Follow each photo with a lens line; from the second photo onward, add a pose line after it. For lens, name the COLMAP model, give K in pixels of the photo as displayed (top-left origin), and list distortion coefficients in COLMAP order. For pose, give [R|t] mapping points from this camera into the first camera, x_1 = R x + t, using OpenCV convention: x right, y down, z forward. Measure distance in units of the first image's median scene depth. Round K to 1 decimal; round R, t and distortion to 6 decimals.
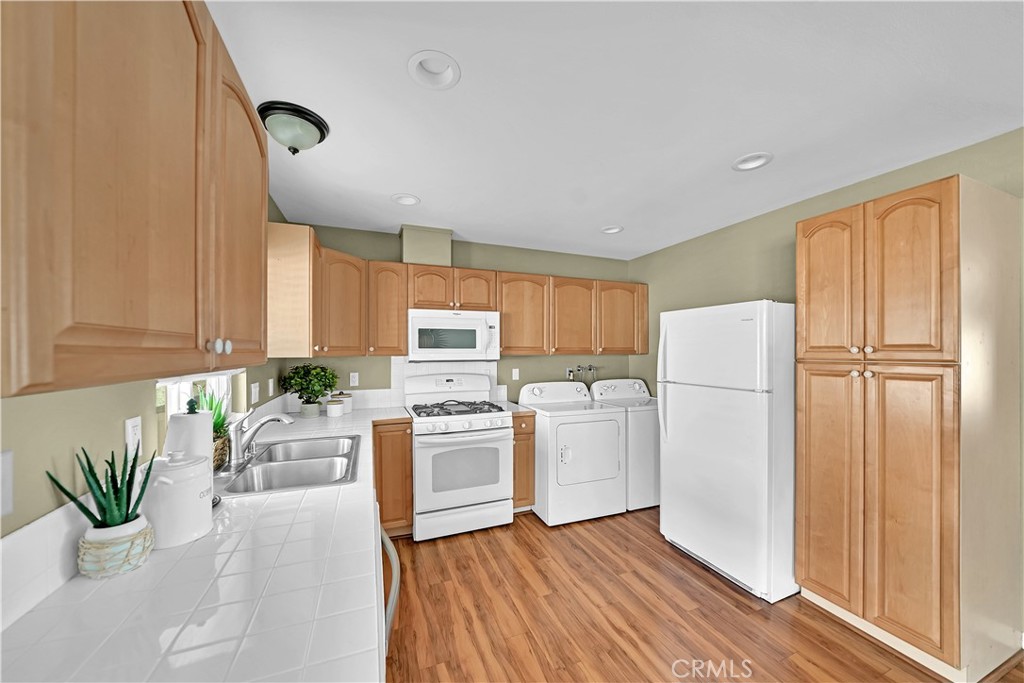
lens RADIAL K [[360.1, 0, 508.1], [0, 360.1, 349.2], [0, 0, 1]] dist [-0.020019, 0.000059]
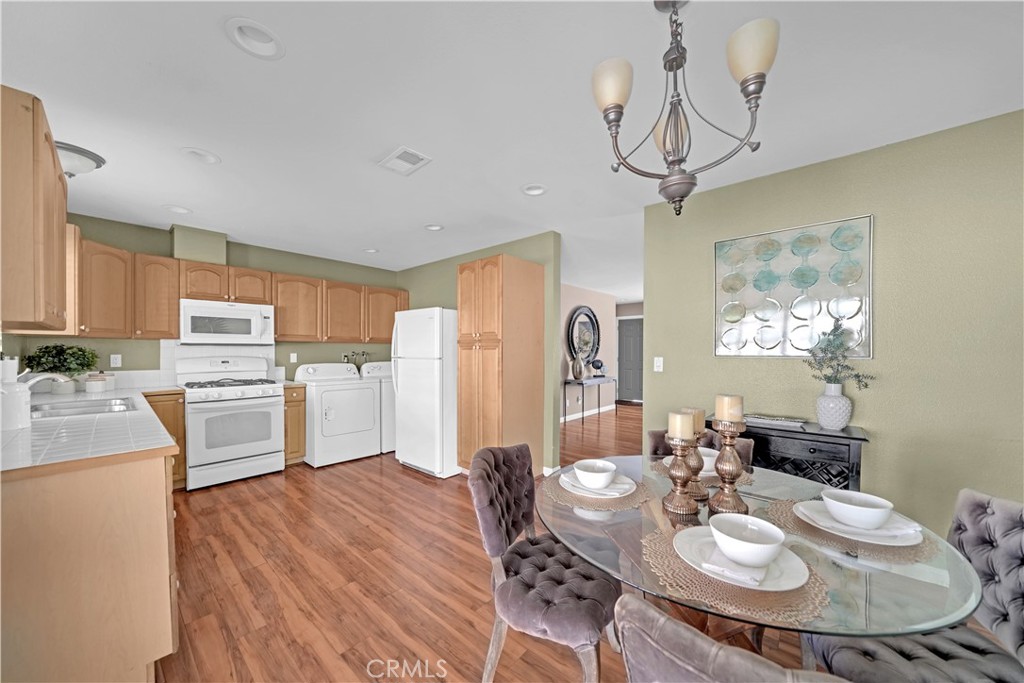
lens RADIAL K [[363.6, 0, 510.1], [0, 363.6, 353.6], [0, 0, 1]] dist [-0.017865, 0.000217]
pose [[0.888943, -0.000642, 0.458018, 0.141841], [-0.005246, 0.999919, 0.011582, 0.046963], [-0.457988, -0.012698, 0.888867, -0.522513]]
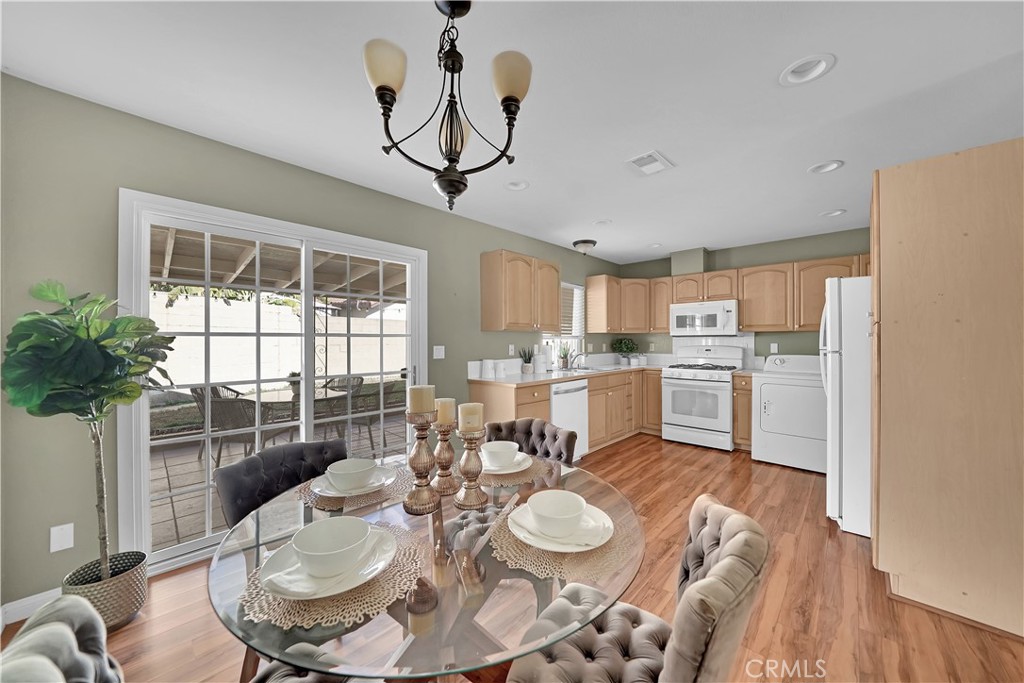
lens RADIAL K [[361.0, 0, 511.6], [0, 361.0, 337.6], [0, 0, 1]] dist [-0.034662, -0.000022]
pose [[0.414511, -0.005389, -0.910028, 0.922807], [0.003779, 0.999984, -0.004201, 0.045477], [0.910036, -0.001697, 0.414525, -0.348903]]
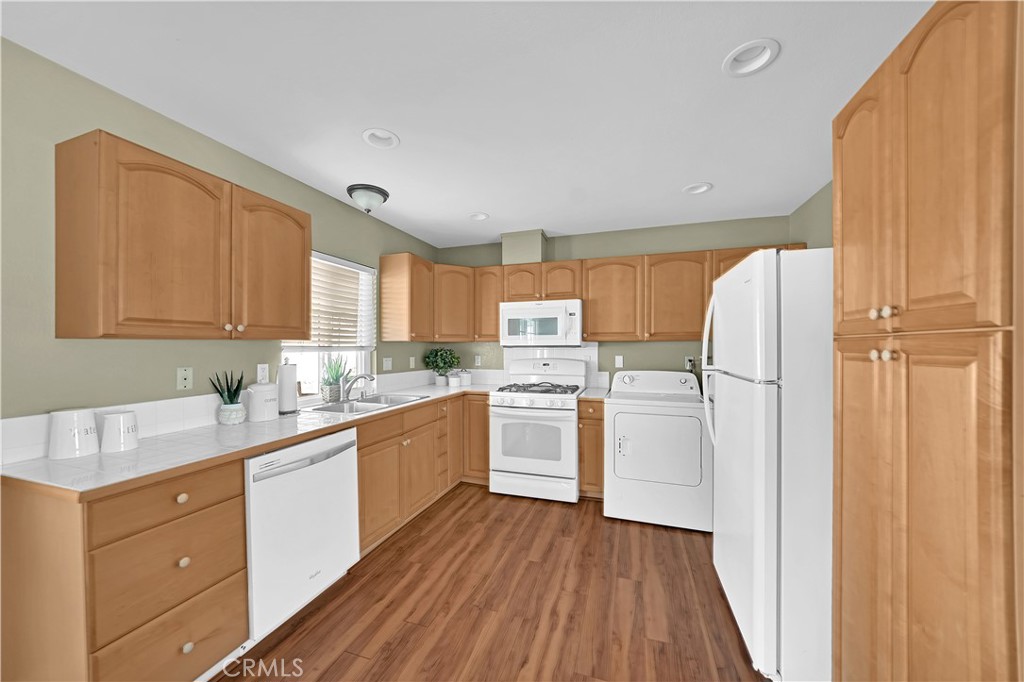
lens RADIAL K [[354.7, 0, 517.5], [0, 354.7, 345.1], [0, 0, 1]] dist [-0.022168, 0.000117]
pose [[0.771872, -0.002541, -0.635773, 0.529631], [0.003802, 0.999993, 0.000619, 0.029806], [0.635767, -0.002895, 0.771876, 0.114180]]
